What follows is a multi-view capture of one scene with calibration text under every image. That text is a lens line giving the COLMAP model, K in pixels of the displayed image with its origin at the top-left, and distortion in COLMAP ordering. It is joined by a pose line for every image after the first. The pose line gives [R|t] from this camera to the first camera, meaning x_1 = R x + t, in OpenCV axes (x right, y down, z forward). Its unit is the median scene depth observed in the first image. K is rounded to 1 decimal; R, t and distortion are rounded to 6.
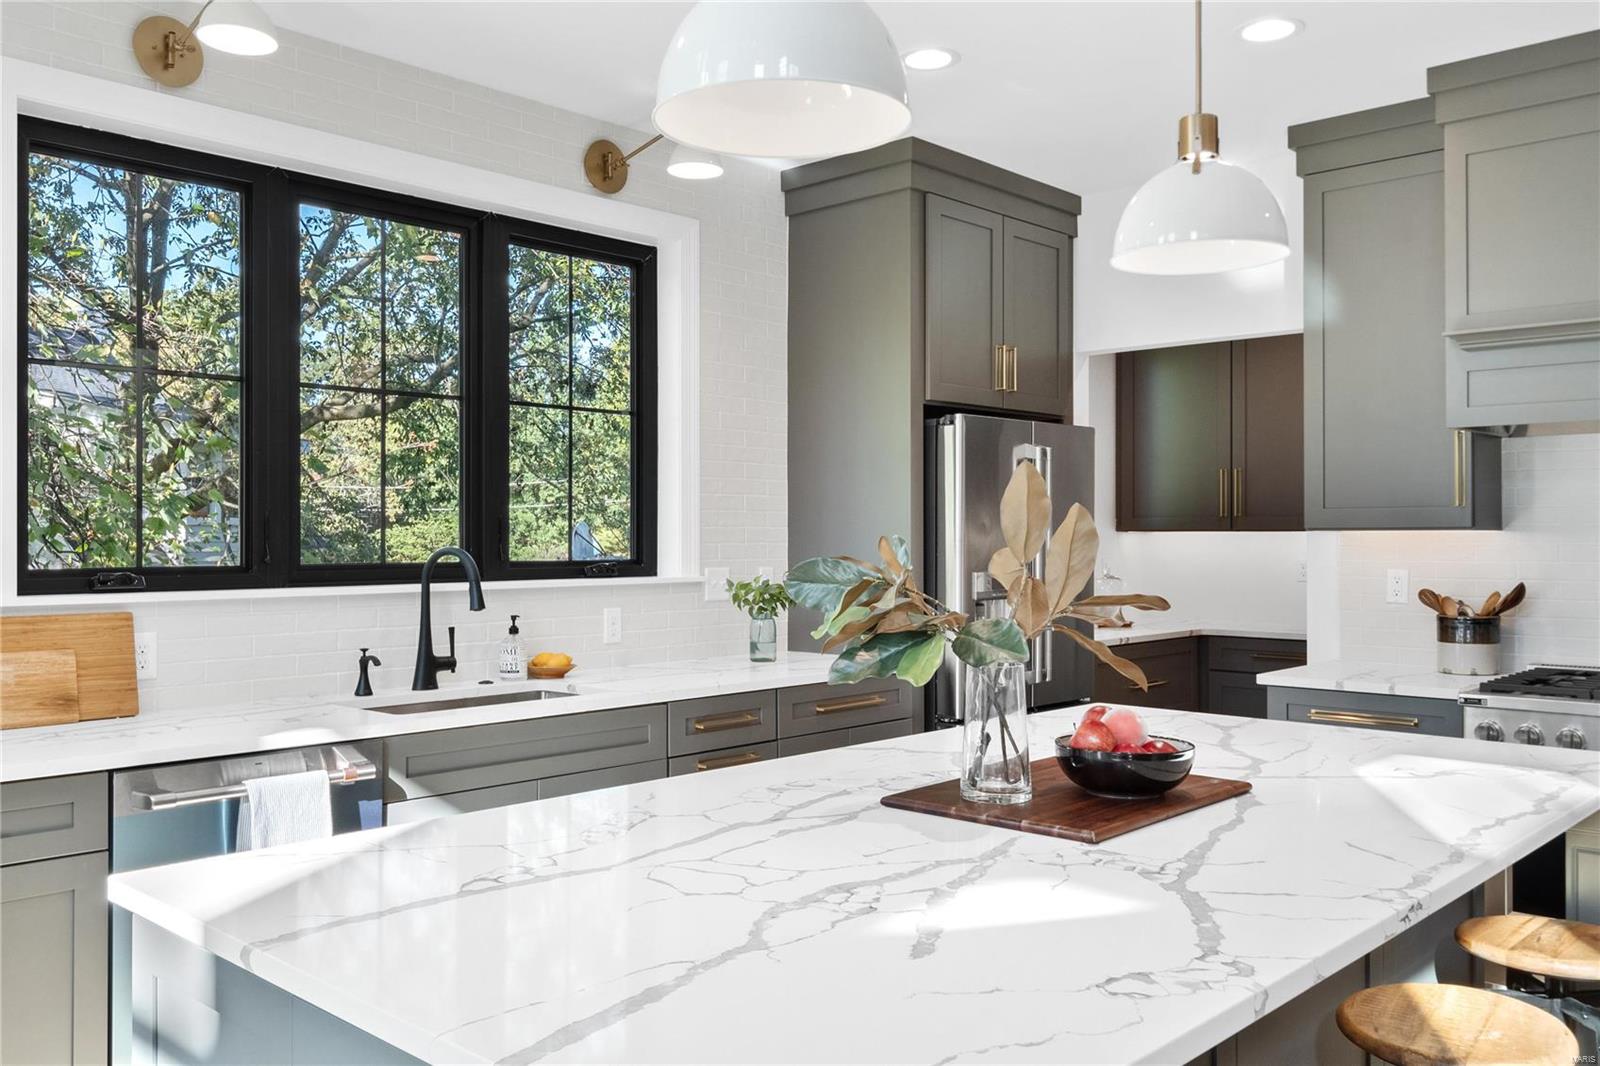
lens RADIAL K [[1328.0, 0, 787.1], [0, 1328.0, 524.2], [0, 0, 1]] dist [0.006351, -0.017435]
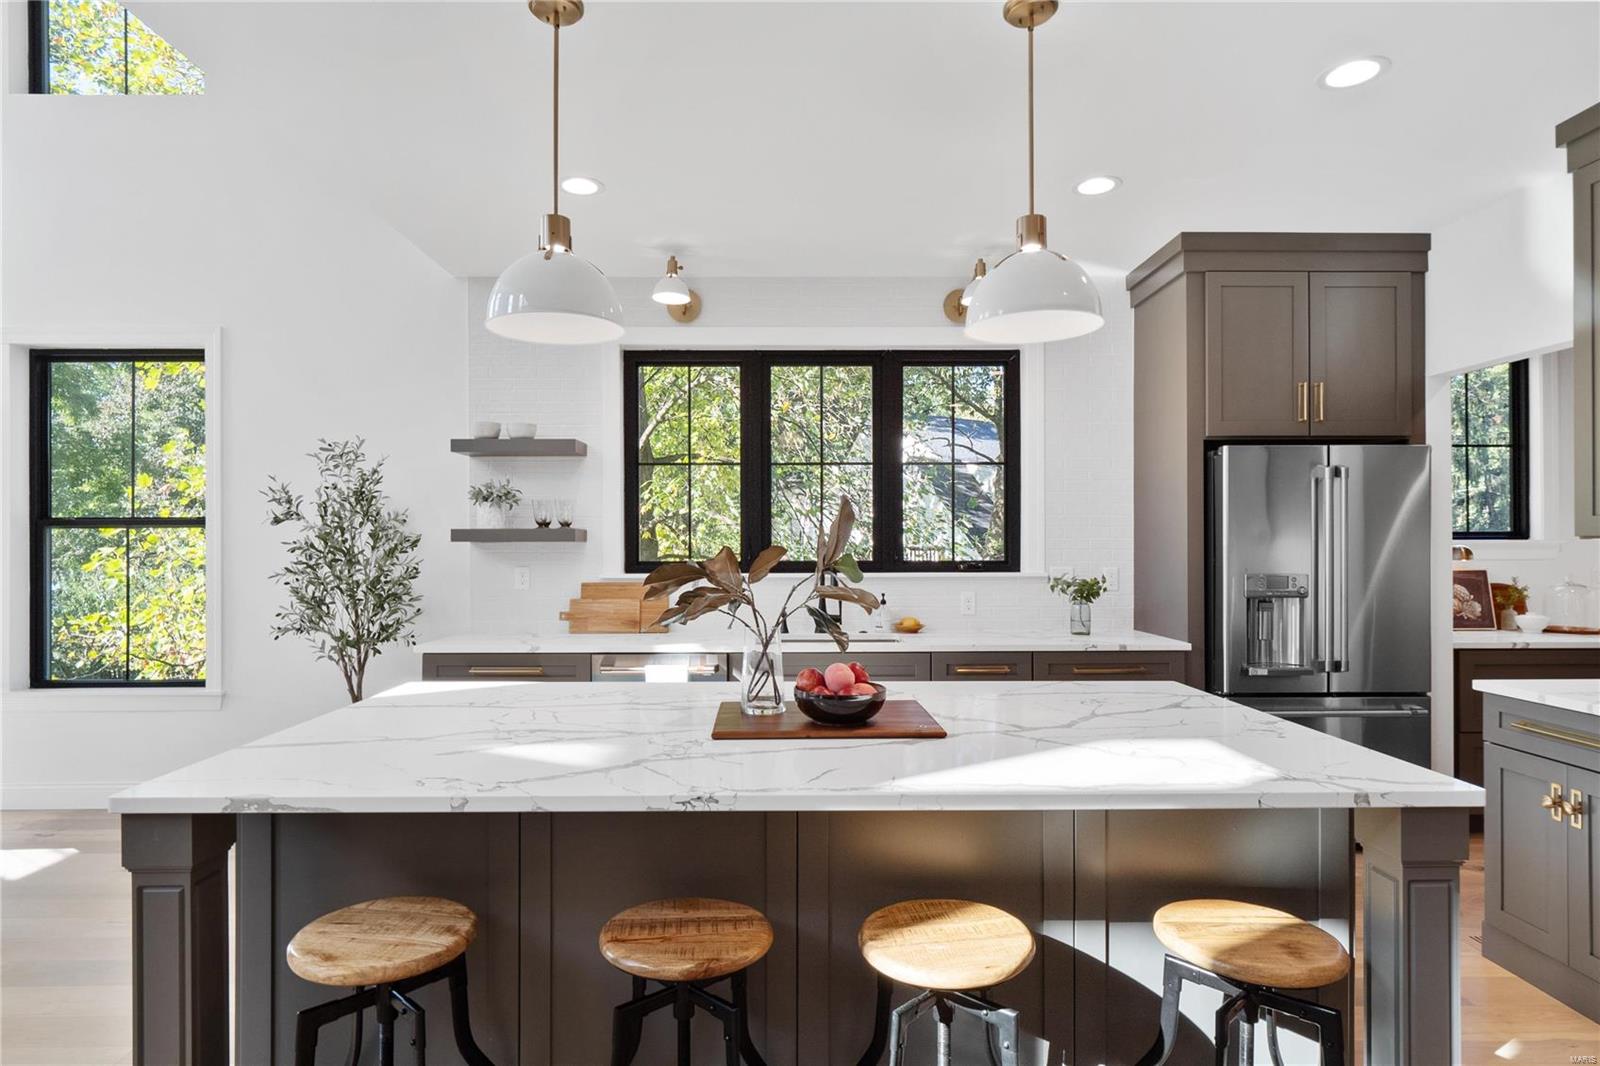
lens RADIAL K [[879.0, 0, 787.1], [0, 879.0, 542.5], [0, 0, 1]] dist [-0.003407, 0.004946]
pose [[0.689898, -0.001030, -0.723906, 0.493864], [0.008532, 0.999941, 0.006708, -0.002651], [0.723856, -0.010804, 0.689866, 0.153931]]
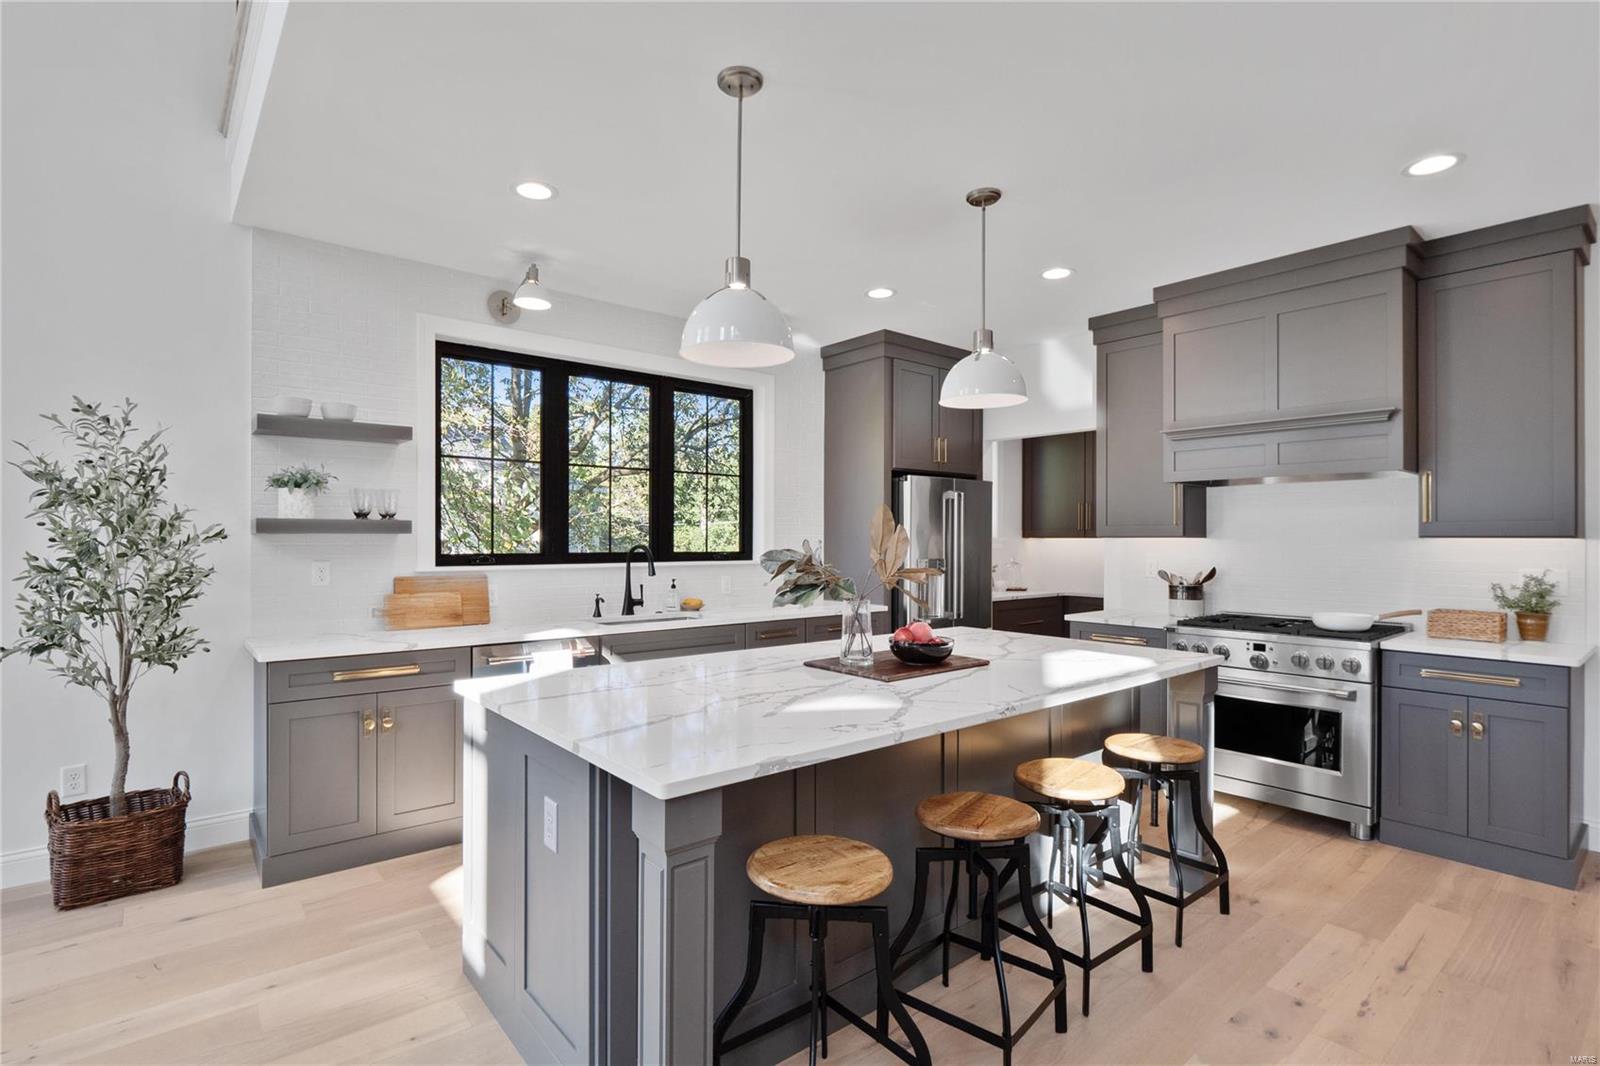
lens RADIAL K [[768.9, 0, 787.0], [0, 768.9, 539.4], [0, 0, 1]] dist [-0.001708, -0.004108]
pose [[0.992316, 0.003399, -0.123685, 0.103147], [-0.002363, 0.999961, 0.008522, -0.001028], [0.123709, -0.008164, 0.992285, -0.119965]]
